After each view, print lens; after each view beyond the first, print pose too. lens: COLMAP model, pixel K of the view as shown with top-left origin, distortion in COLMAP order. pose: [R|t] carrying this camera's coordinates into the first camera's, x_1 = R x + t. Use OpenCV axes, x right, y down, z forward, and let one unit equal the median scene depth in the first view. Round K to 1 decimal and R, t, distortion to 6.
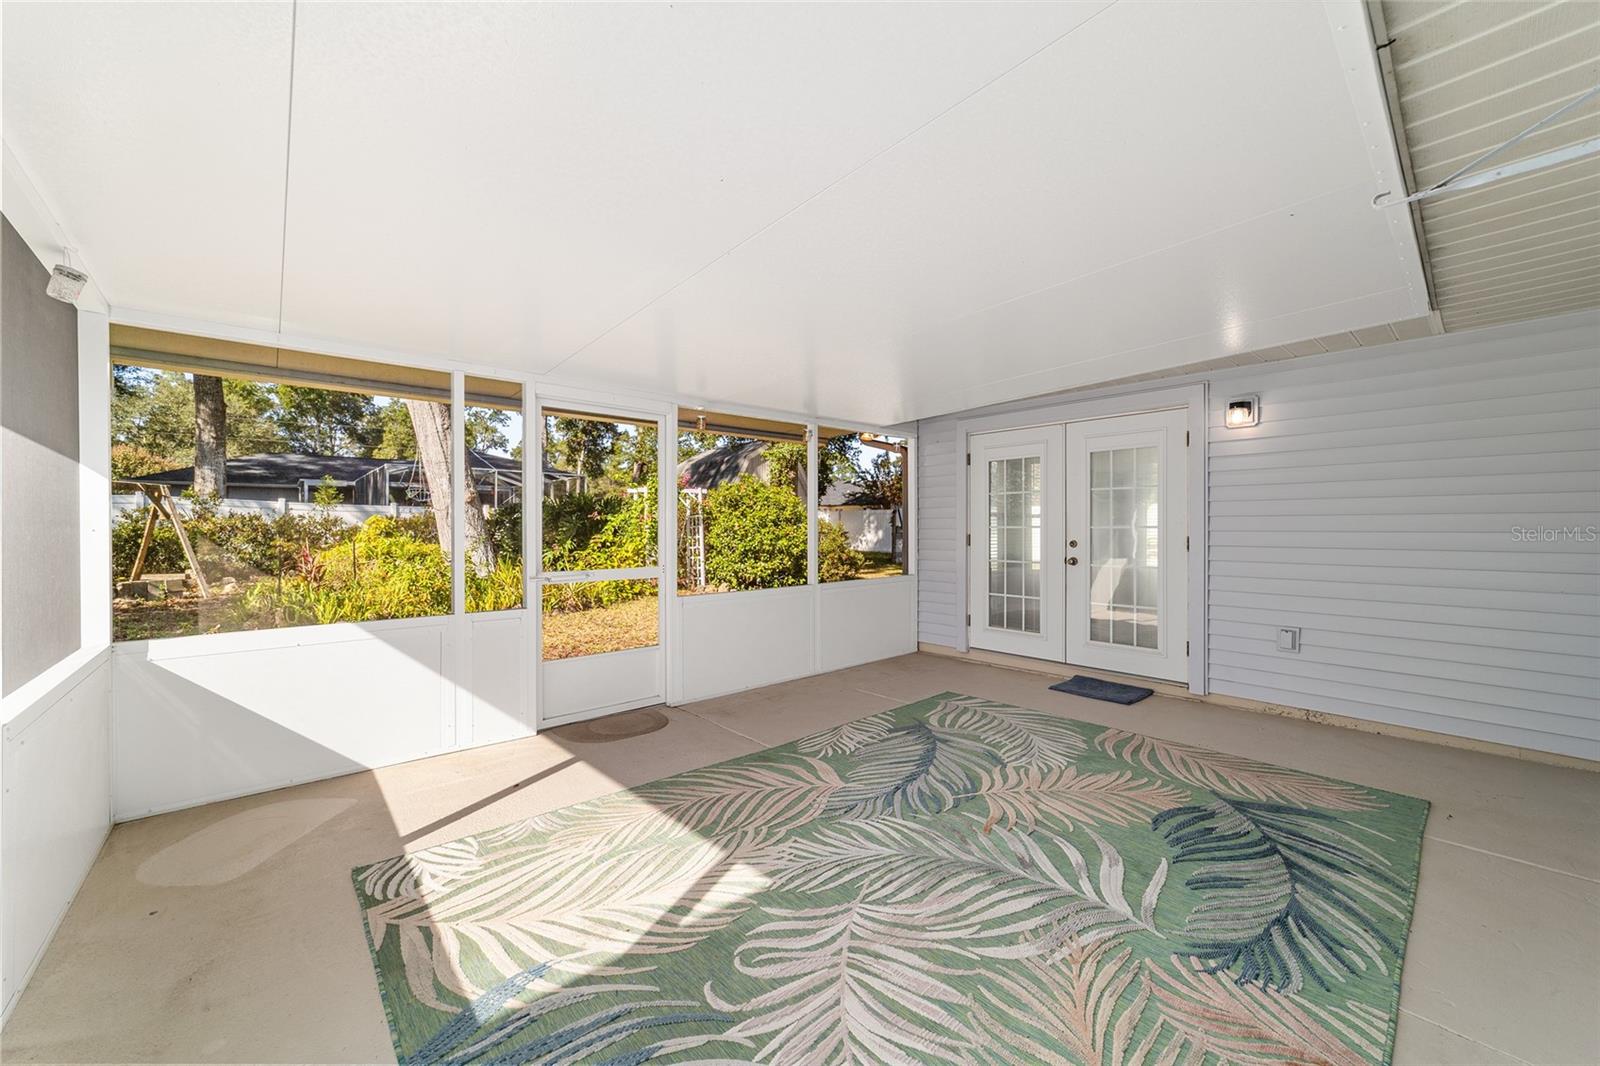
lens RADIAL K [[615.7, 0, 797.7], [0, 615.7, 529.3], [0, 0, 1]] dist [-0.016167, 0.006942]
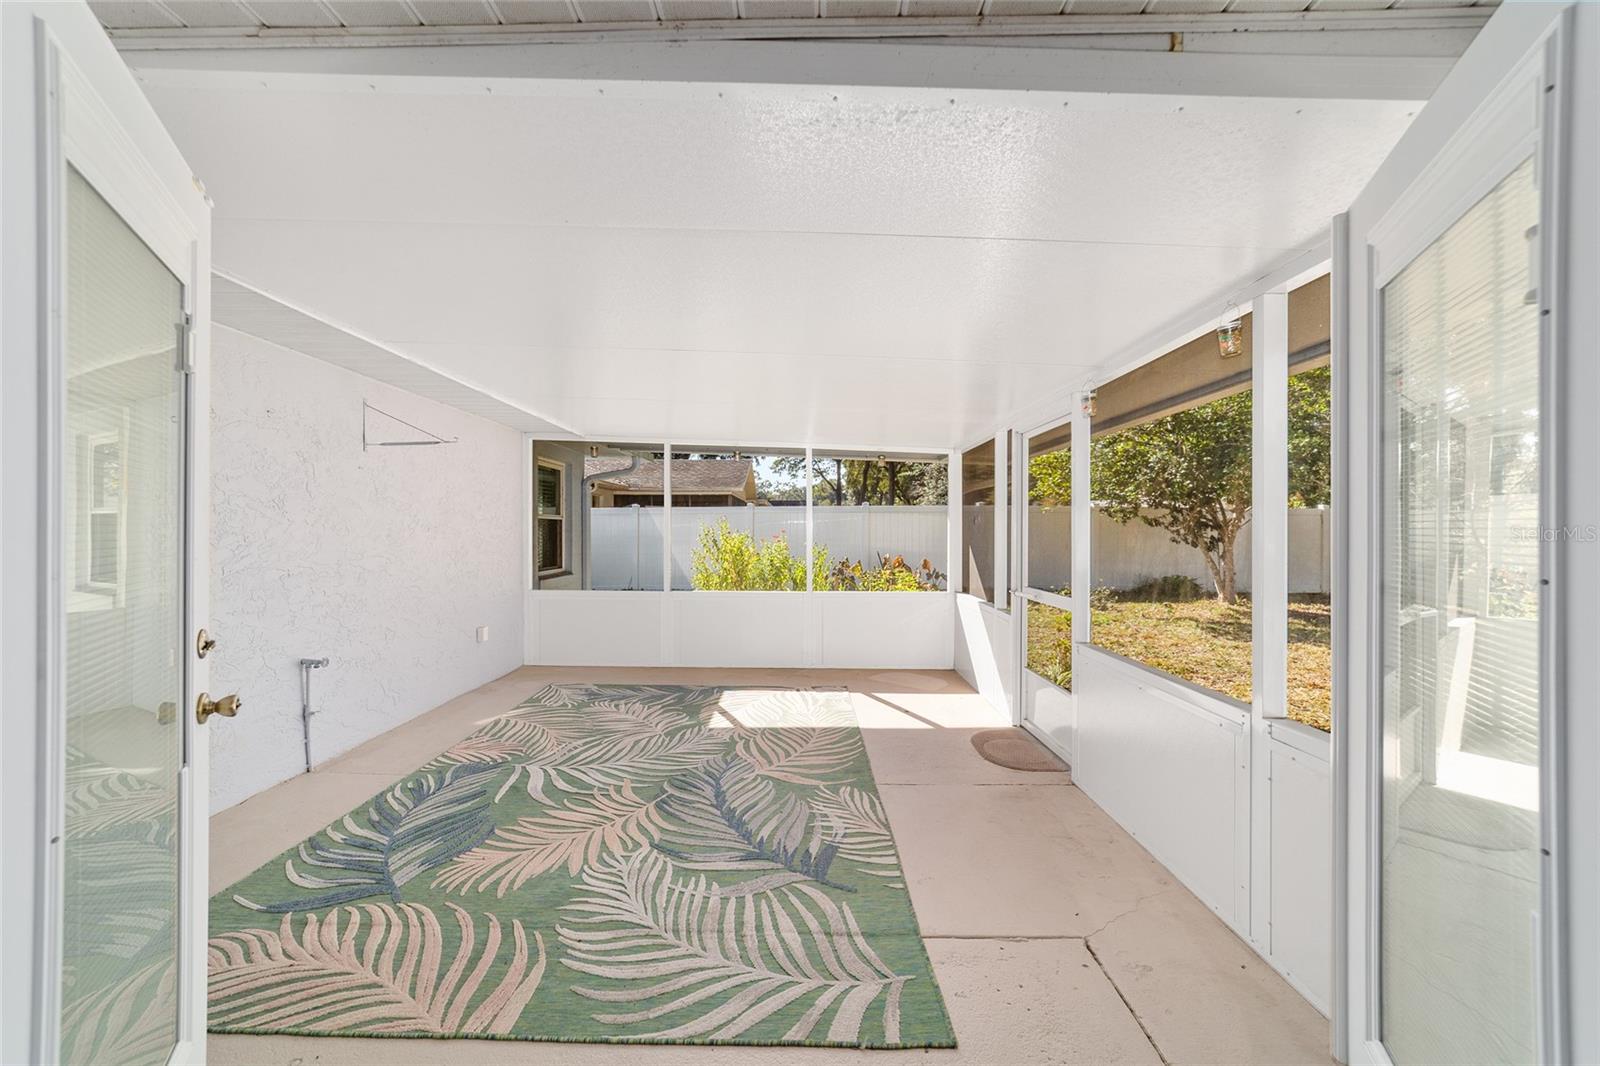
lens RADIAL K [[615.7, 0, 797.4], [0, 615.7, 531.7], [0, 0, 1]] dist [-0.016167, 0.006942]
pose [[-0.671795, 0.001996, -0.740734, 0.886232], [-0.002617, 0.999984, 0.005067, -0.045361], [0.740732, 0.005343, -0.671779, 1.841116]]
